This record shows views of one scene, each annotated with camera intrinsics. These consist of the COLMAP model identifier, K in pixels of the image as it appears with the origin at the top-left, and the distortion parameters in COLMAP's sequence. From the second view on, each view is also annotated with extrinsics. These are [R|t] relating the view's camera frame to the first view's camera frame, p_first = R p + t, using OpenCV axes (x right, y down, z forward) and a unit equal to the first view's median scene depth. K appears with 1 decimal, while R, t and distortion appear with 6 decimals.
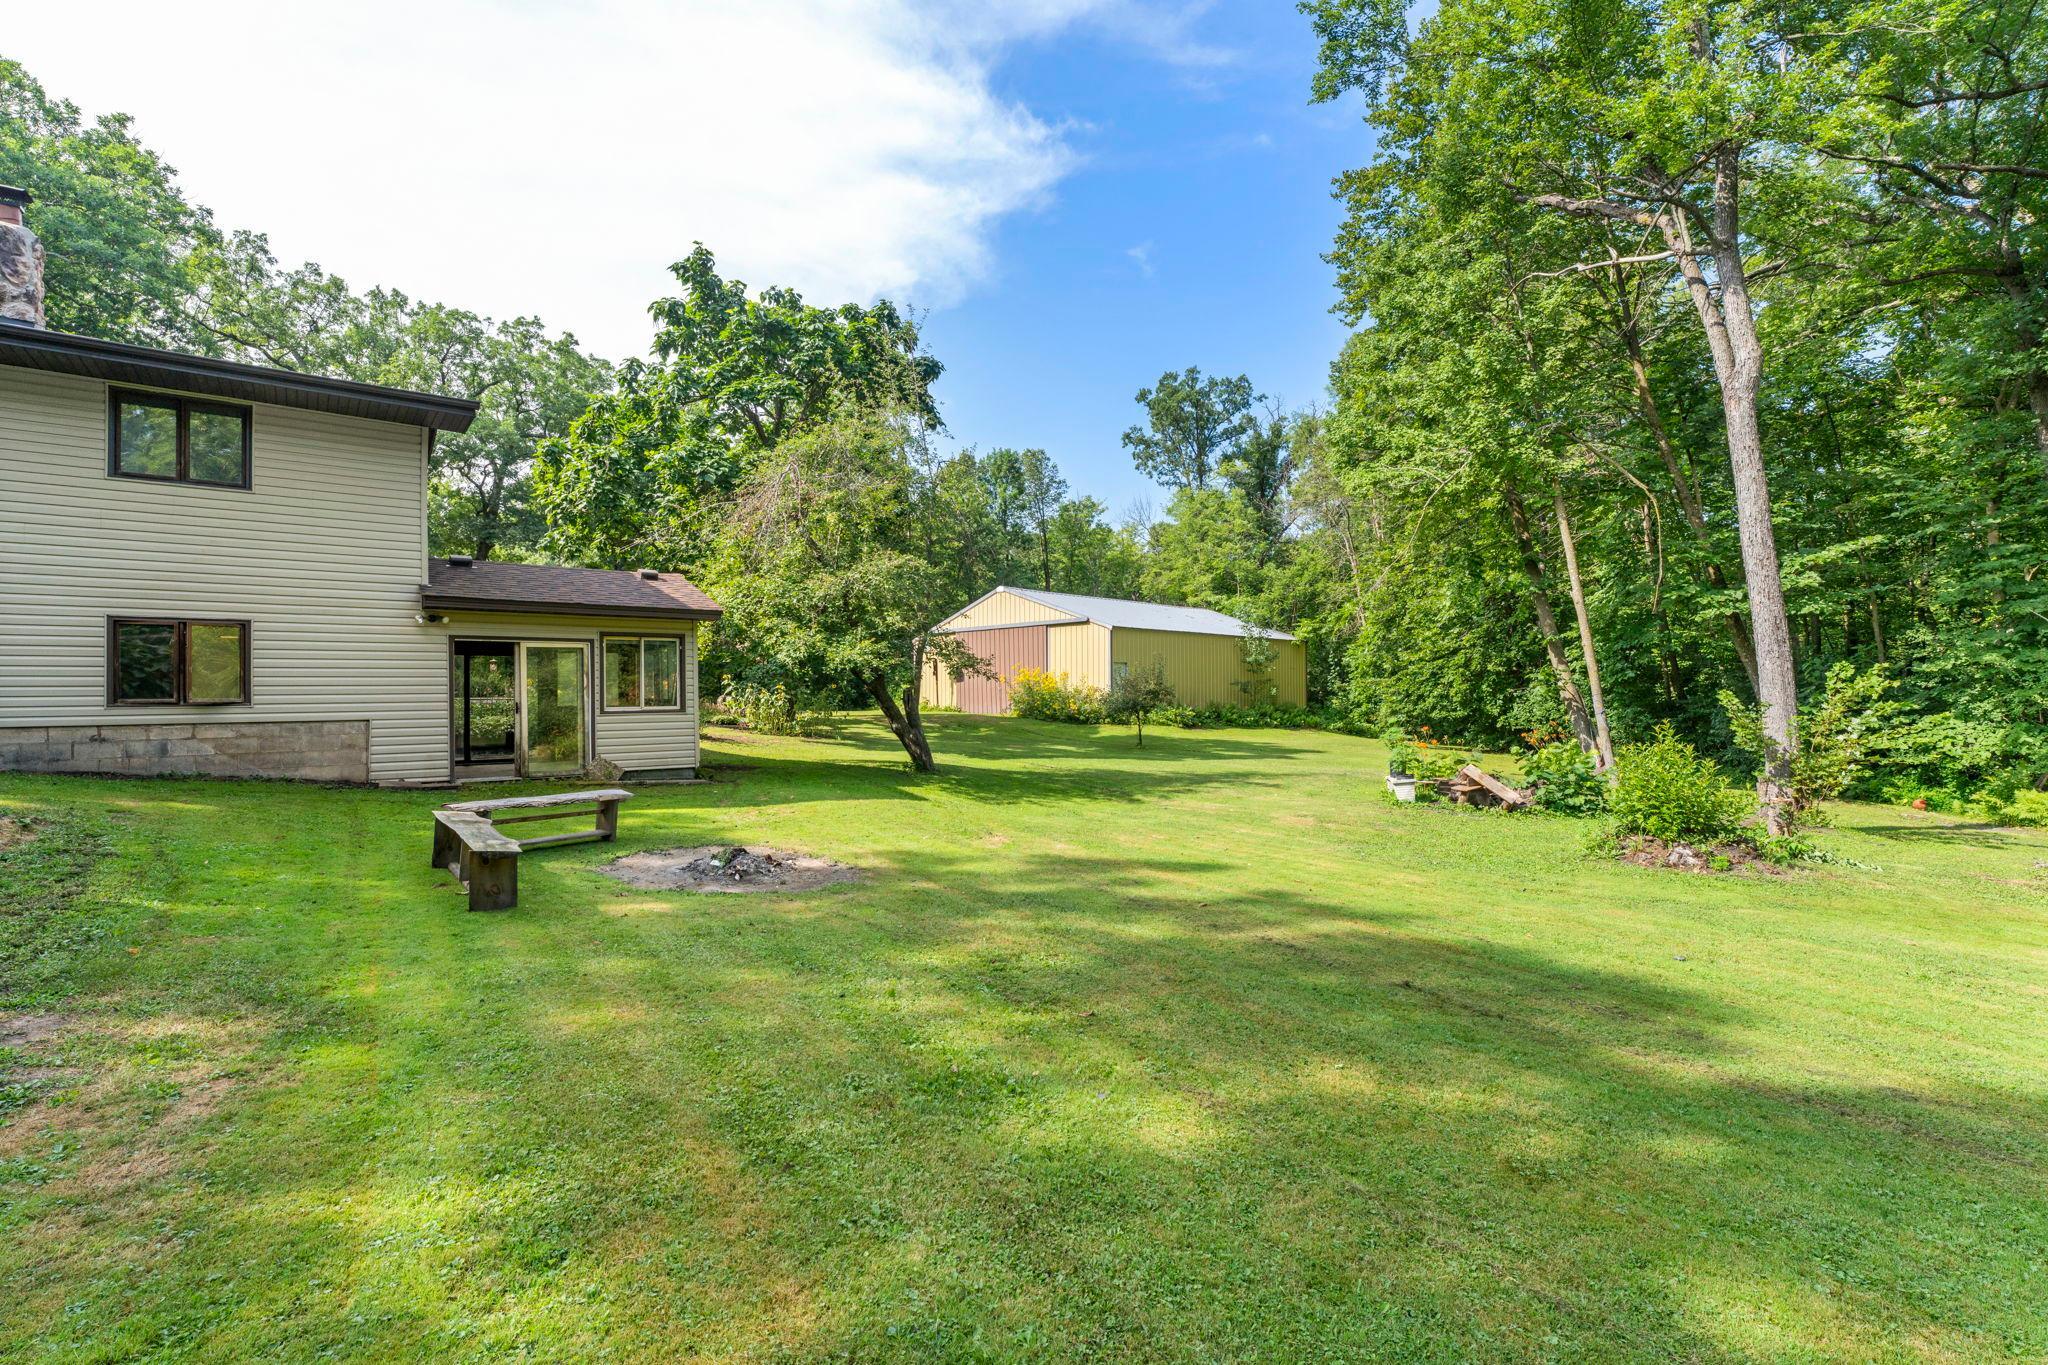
lens RADIAL K [[911.3, 0, 1024.0], [0, 911.3, 682.5], [0, 0, 1]] dist [-0.002329, -0.000321]
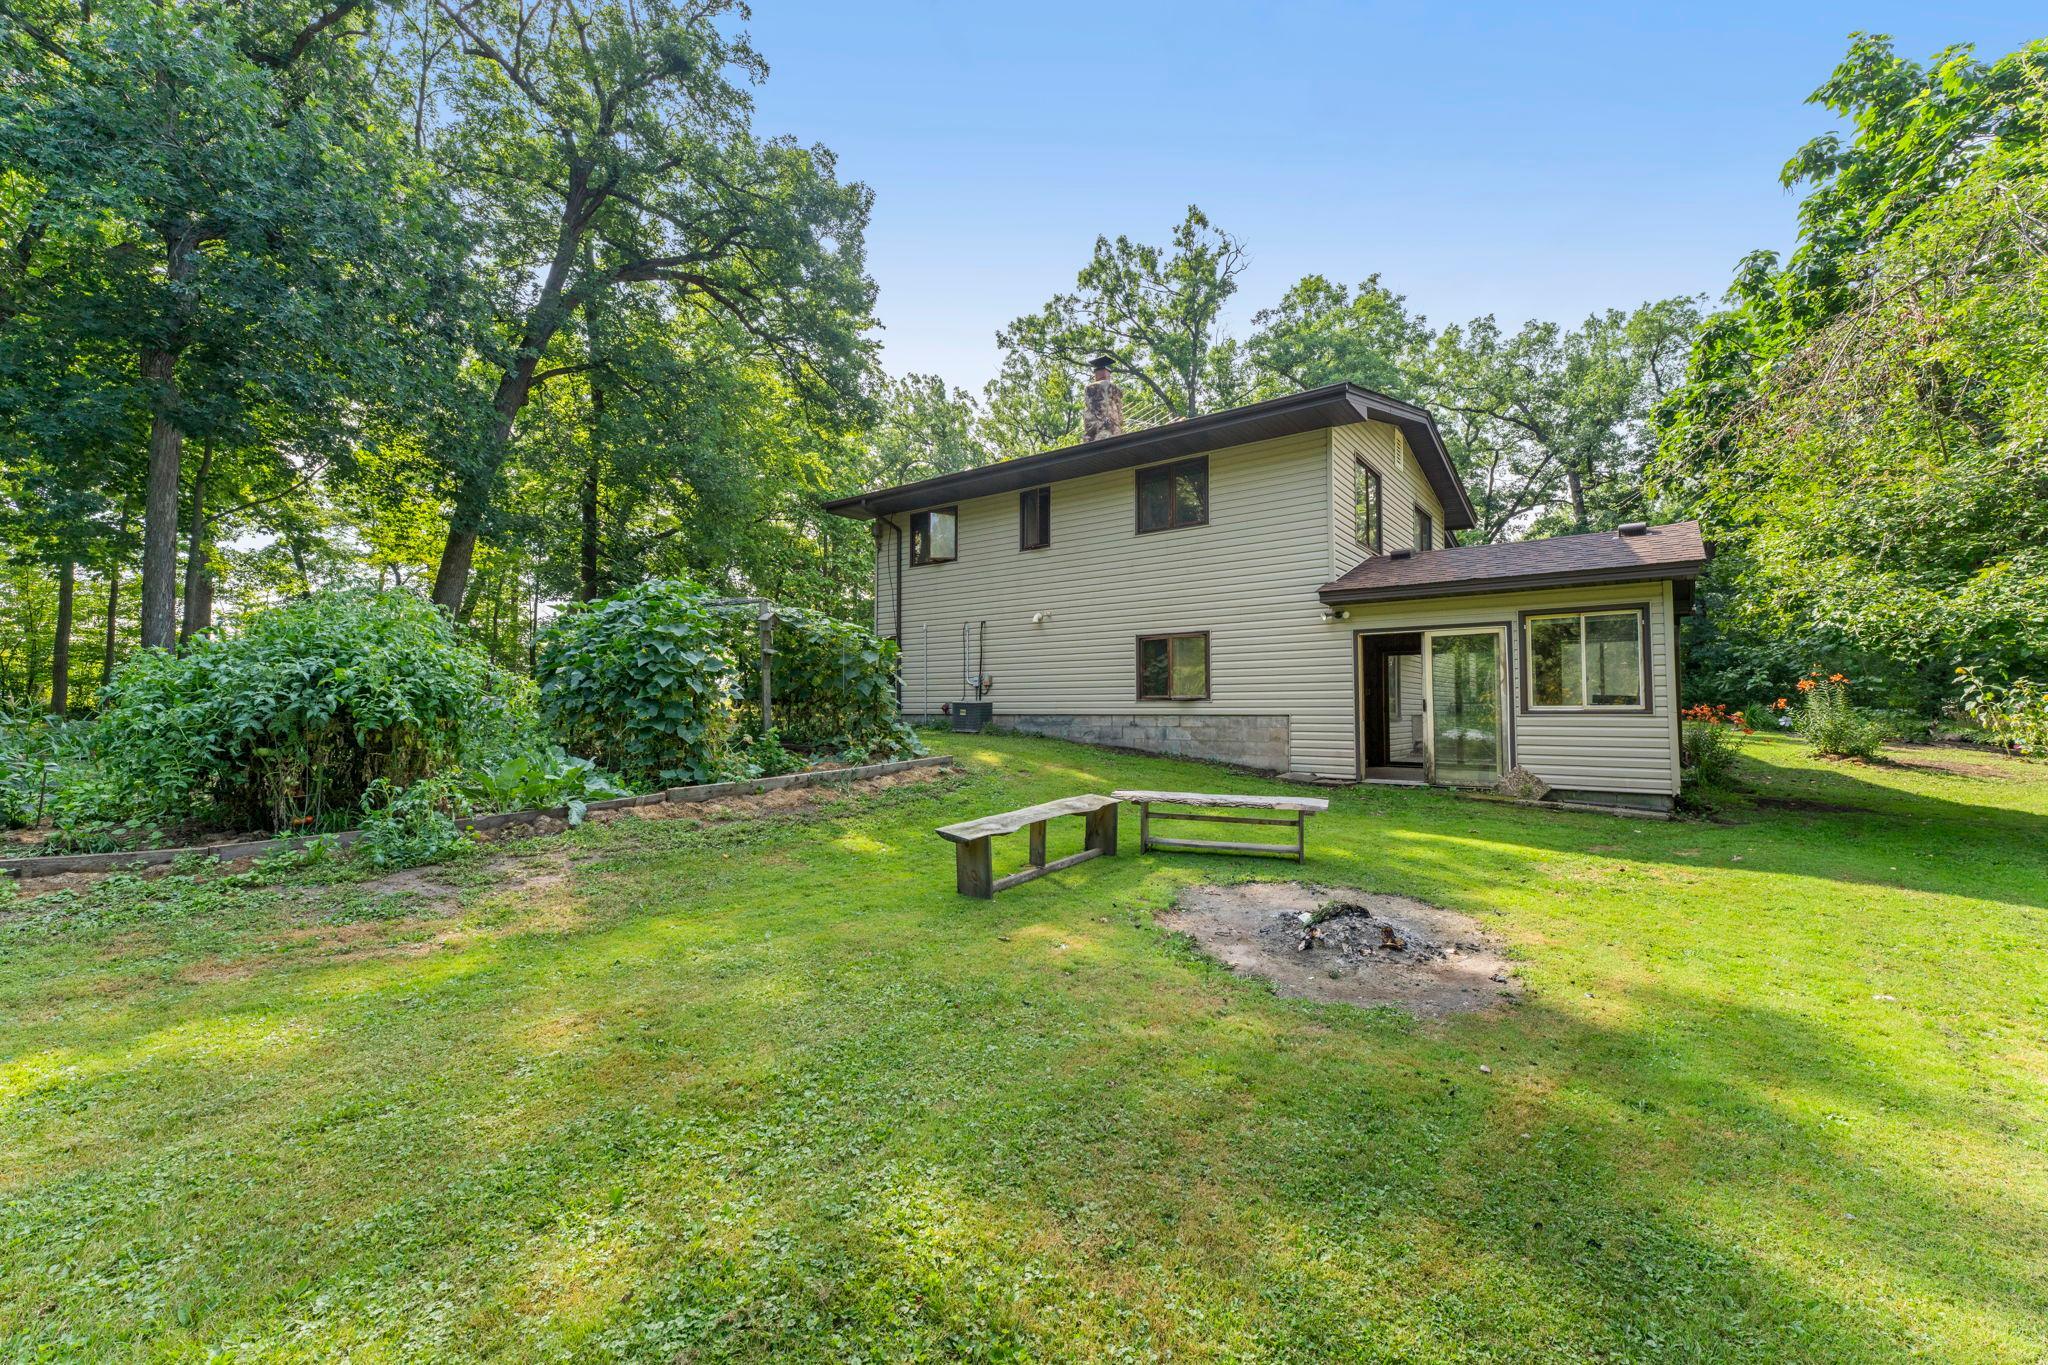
lens RADIAL K [[830.8, 0, 1019.3], [0, 830.8, 682.8], [0, 0, 1]] dist [0.001661, -0.000269]
pose [[0.244832, -0.026671, -0.969199, 0.123106], [0.006727, 0.999644, -0.025810, 0.021465], [0.969542, -0.000201, 0.244924, 0.367558]]
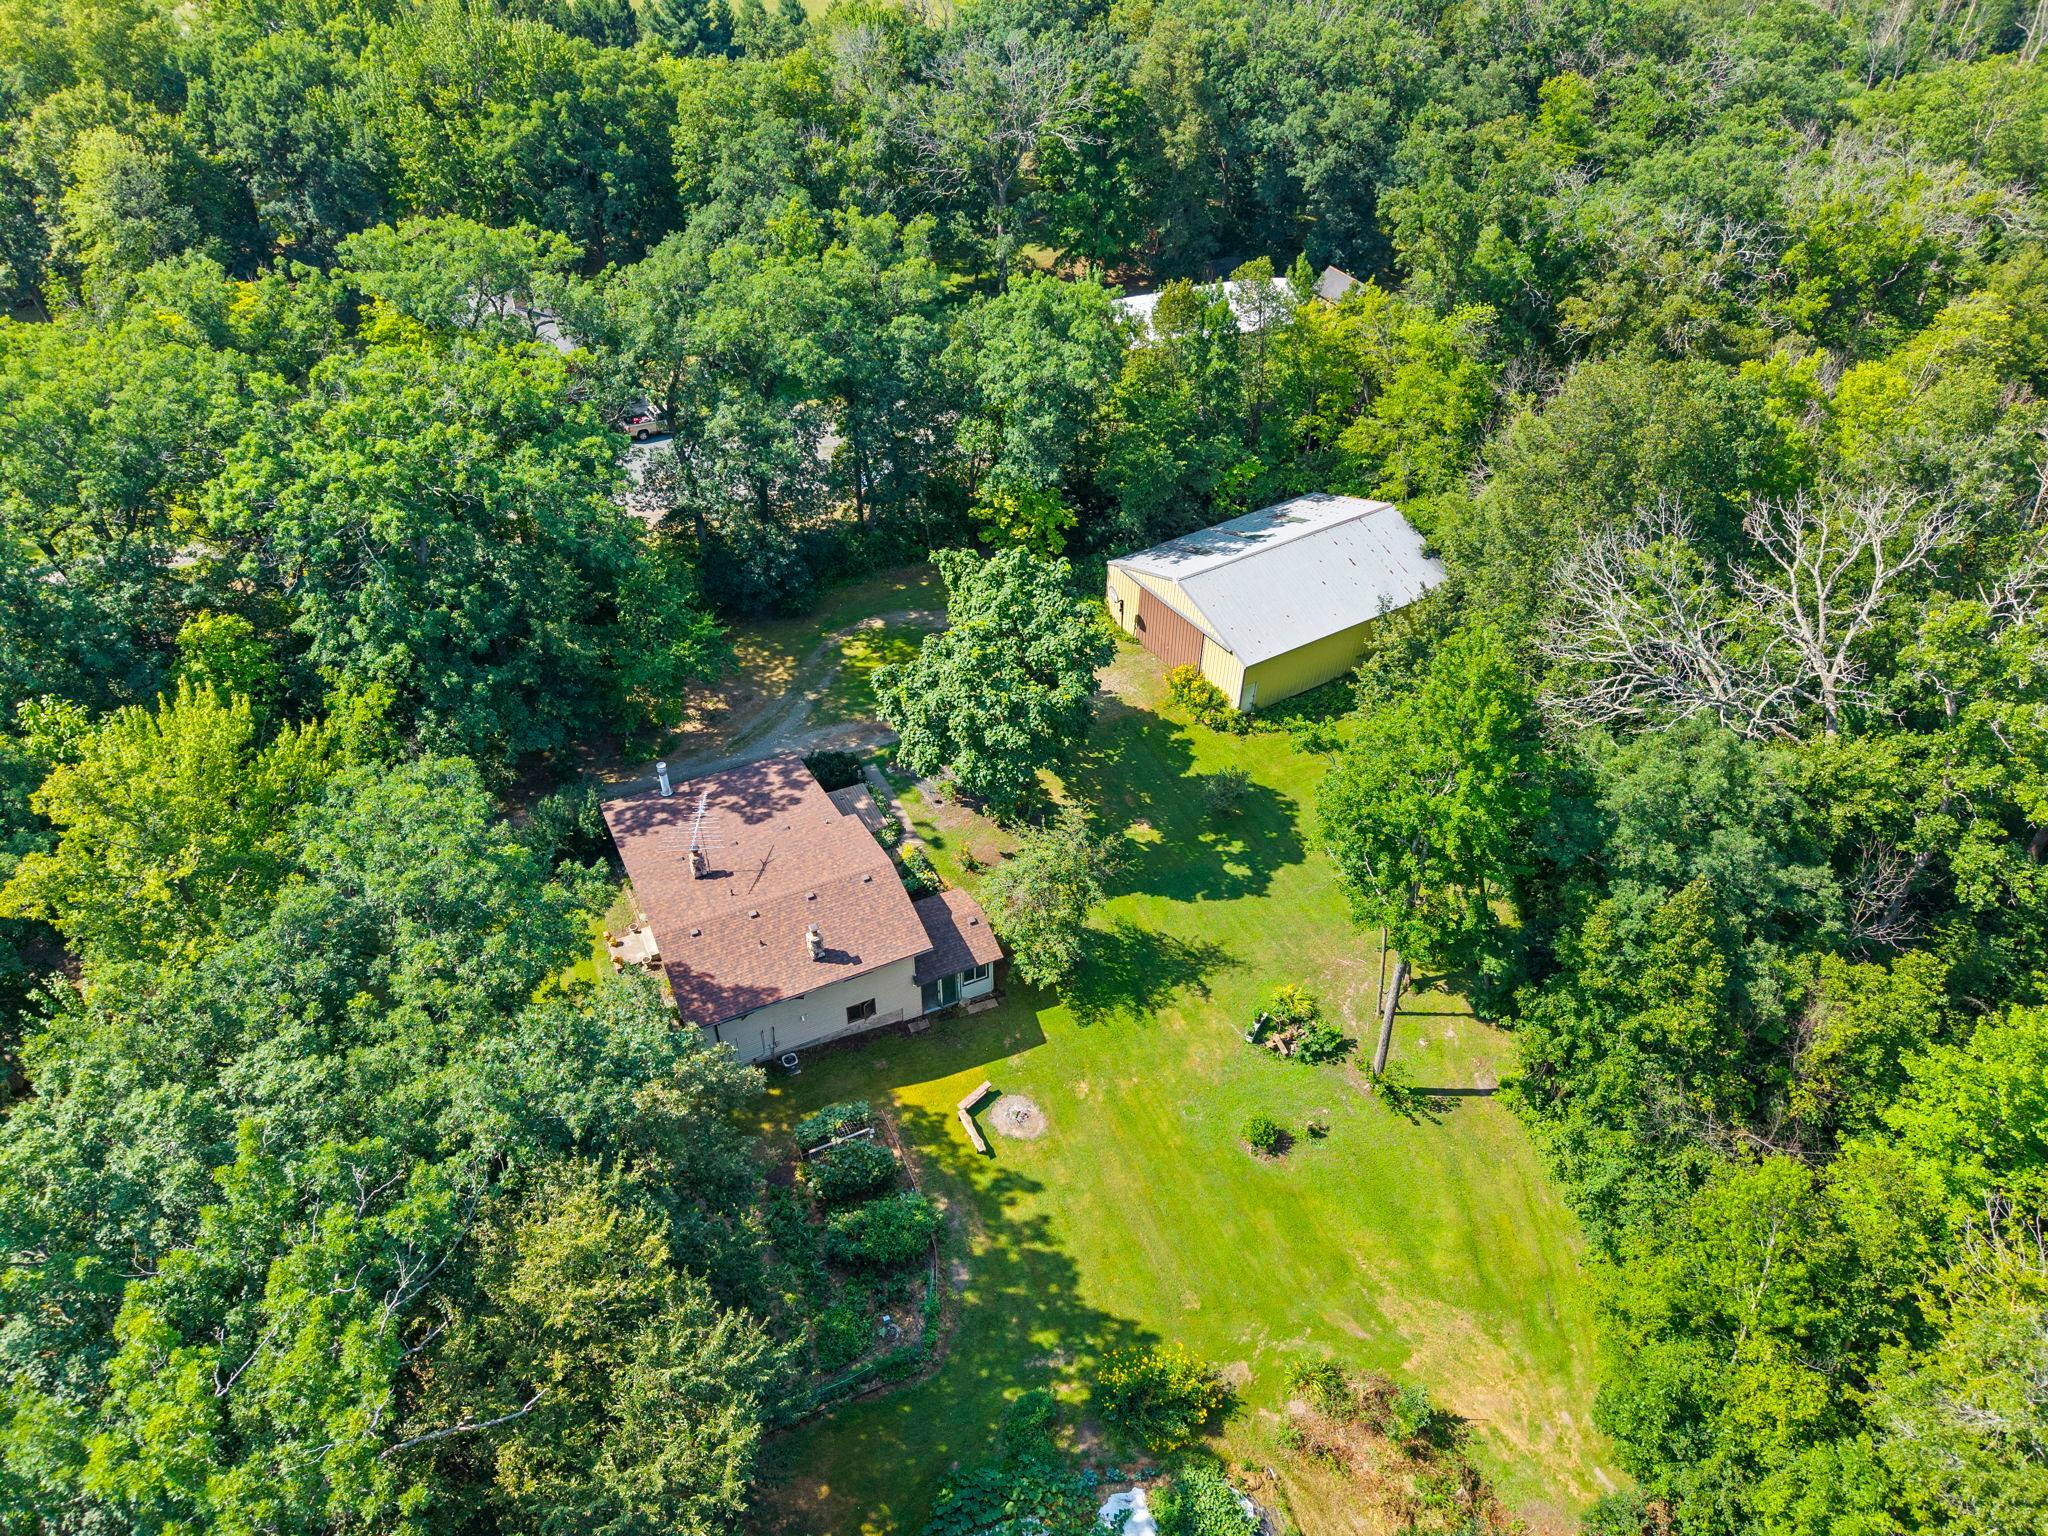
lens RADIAL K [[1374.1, 0, 1022.6], [0, 1374.1, 758.7], [0, 0, 1]] dist [0.047536, -0.059811]
pose [[0.977300, 0.158550, -0.140521, 0.208172], [-0.030929, 0.762943, 0.645725, -3.126045], [0.209589, -0.626721, 0.750528, -1.672071]]
